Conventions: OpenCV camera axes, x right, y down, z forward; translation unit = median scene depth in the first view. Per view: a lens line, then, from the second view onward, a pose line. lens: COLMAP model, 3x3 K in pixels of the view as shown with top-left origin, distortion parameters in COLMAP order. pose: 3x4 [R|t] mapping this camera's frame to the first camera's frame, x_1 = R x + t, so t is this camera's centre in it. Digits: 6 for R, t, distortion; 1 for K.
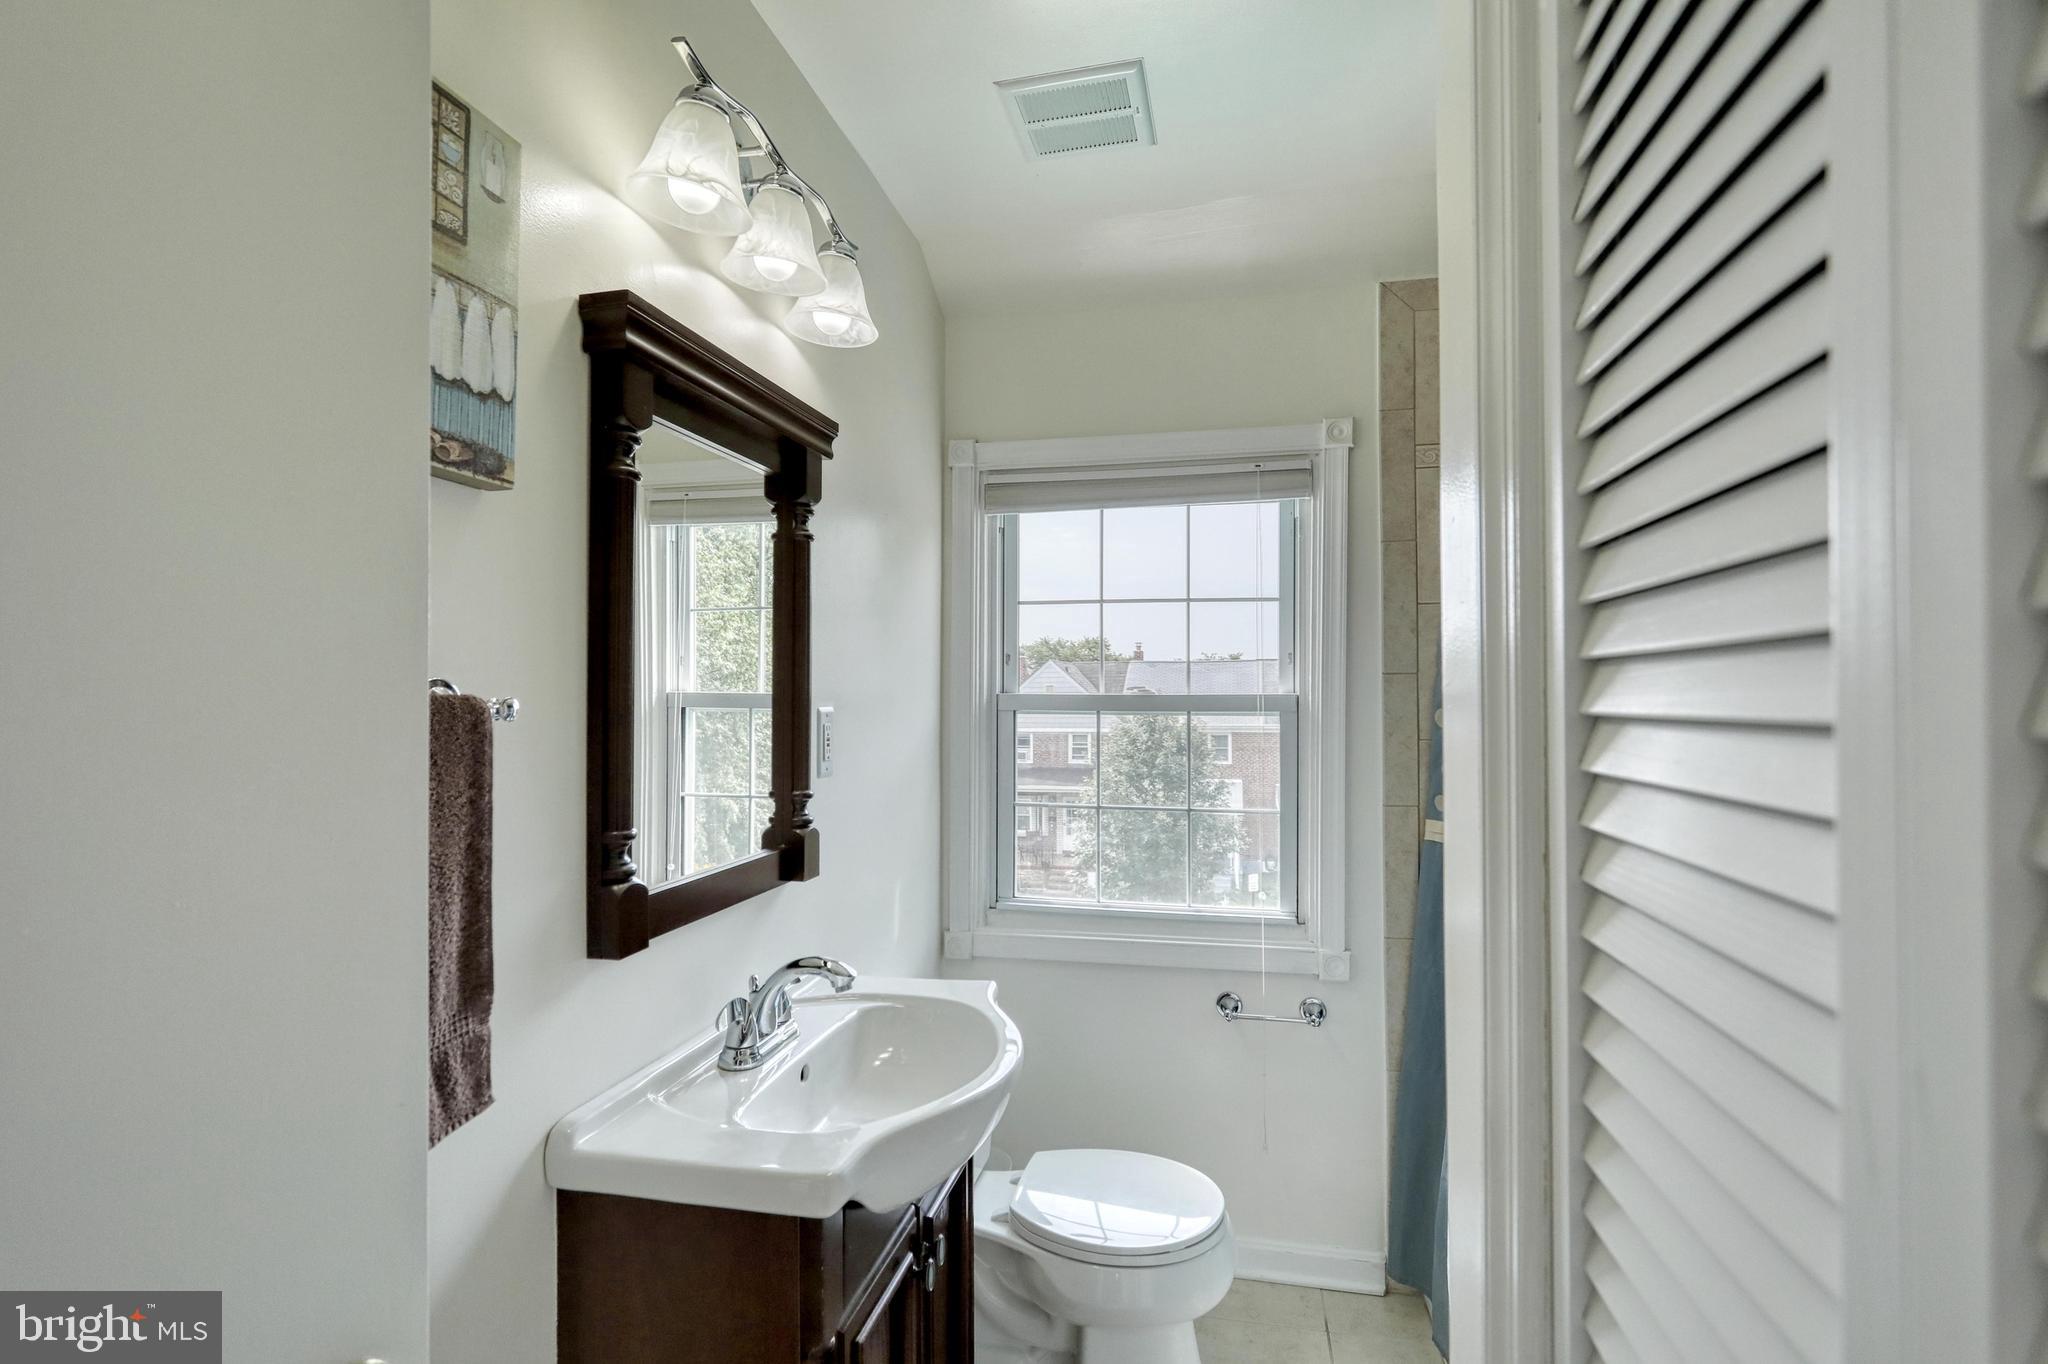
lens RADIAL K [[982.0, 0, 1026.3], [0, 982.0, 676.3], [0, 0, 1]] dist [-0.003267, 0.002065]
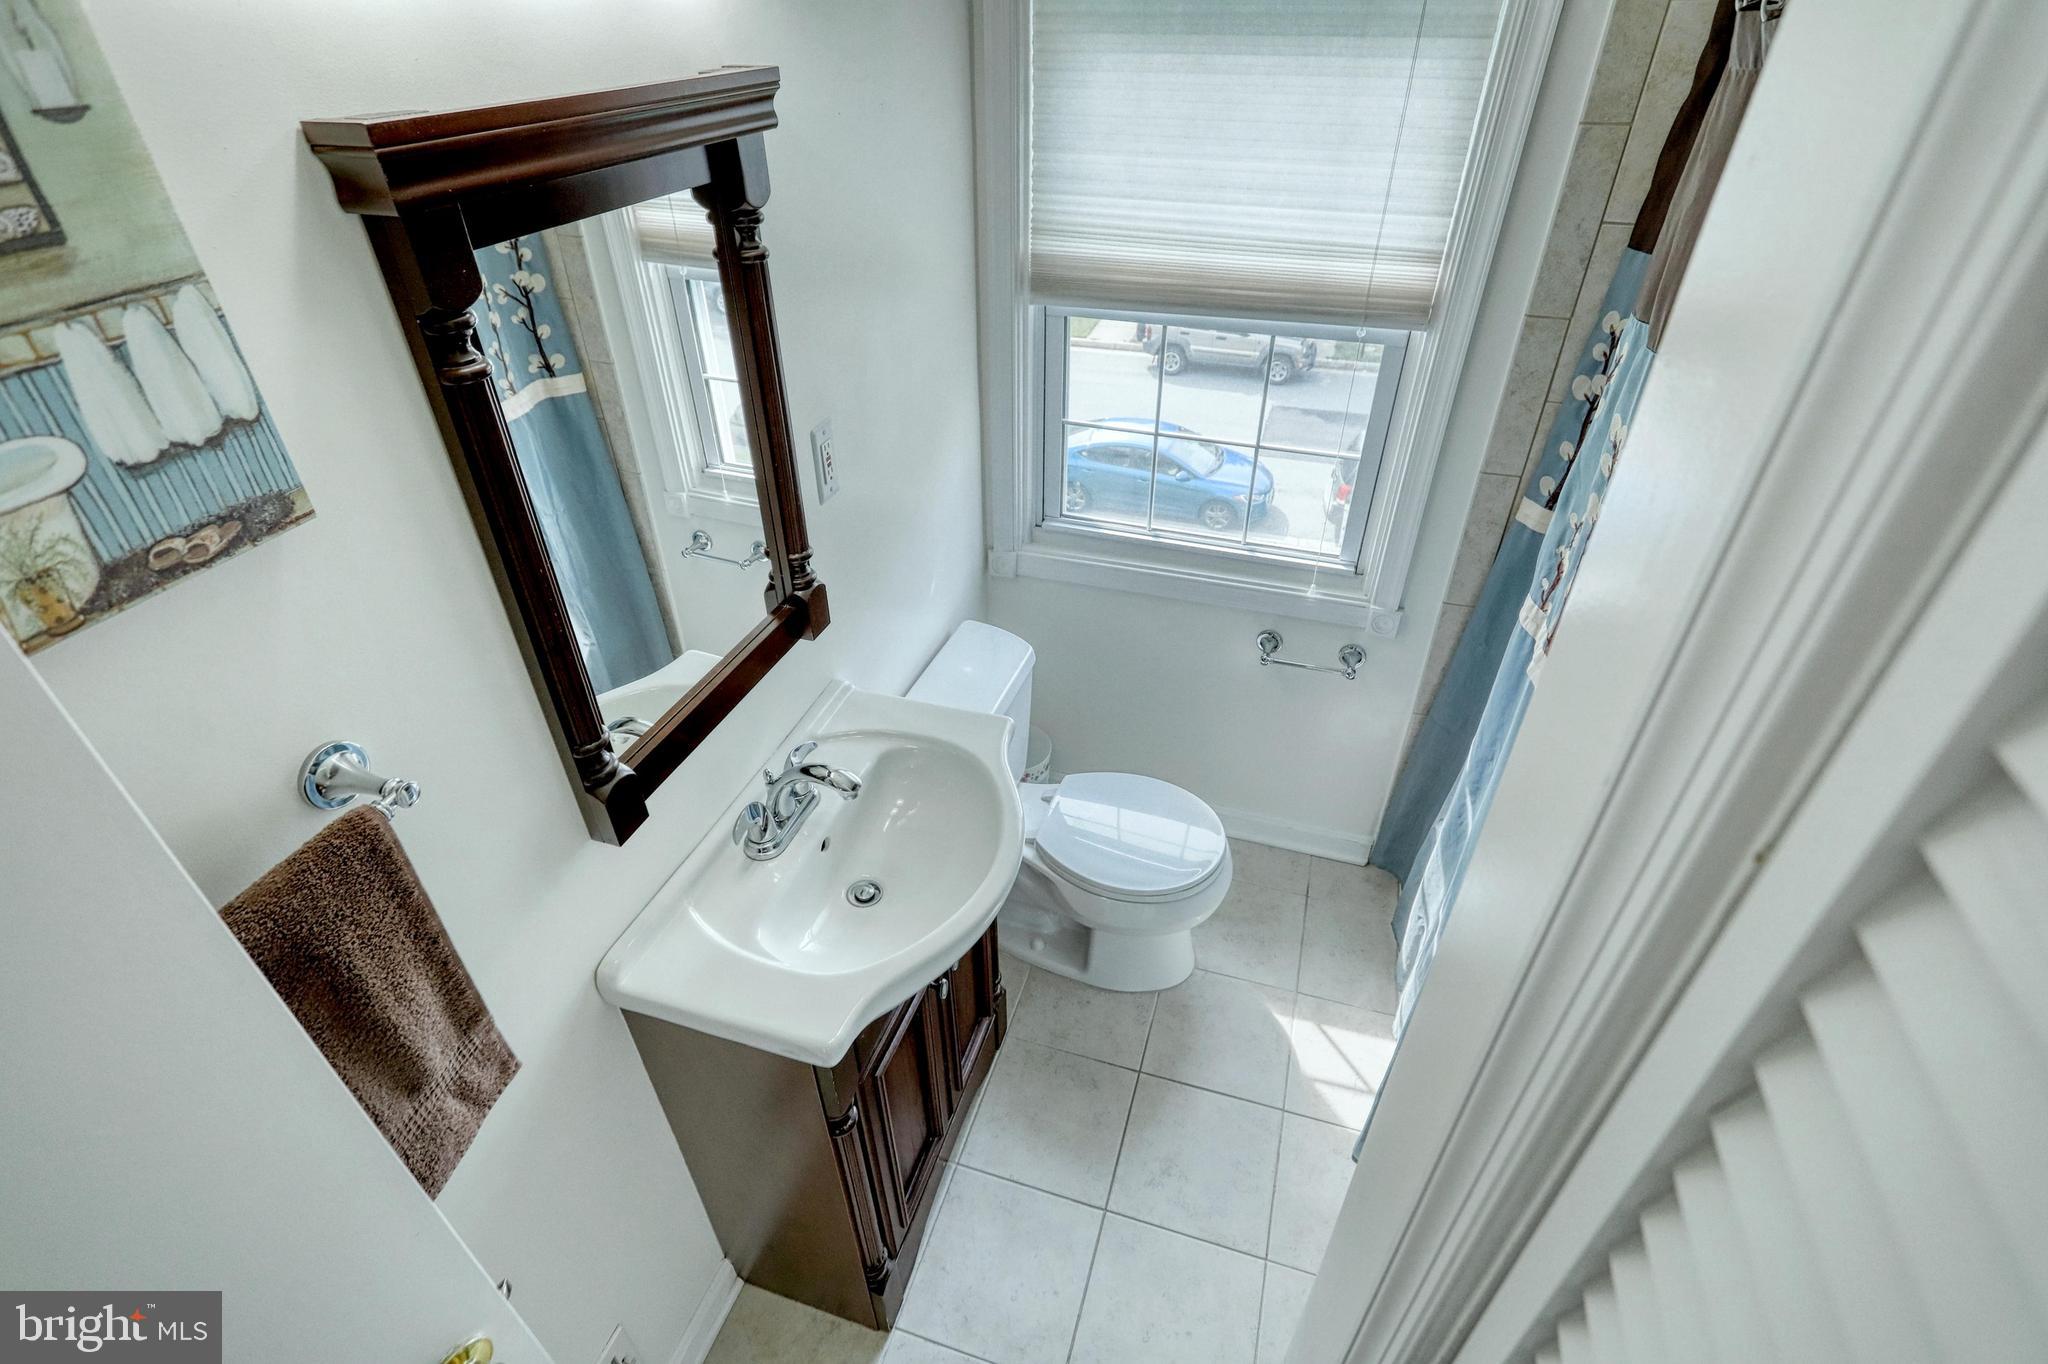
lens RADIAL K [[982.0, 0, 1029.8], [0, 982.0, 689.4], [0, 0, 1]] dist [-0.003267, 0.002065]
pose [[0.995128, 0.058095, -0.079652, 0.077304], [0.001767, 0.797292, 0.603591, -0.390519], [0.098572, -0.600791, 0.793306, 0.253882]]
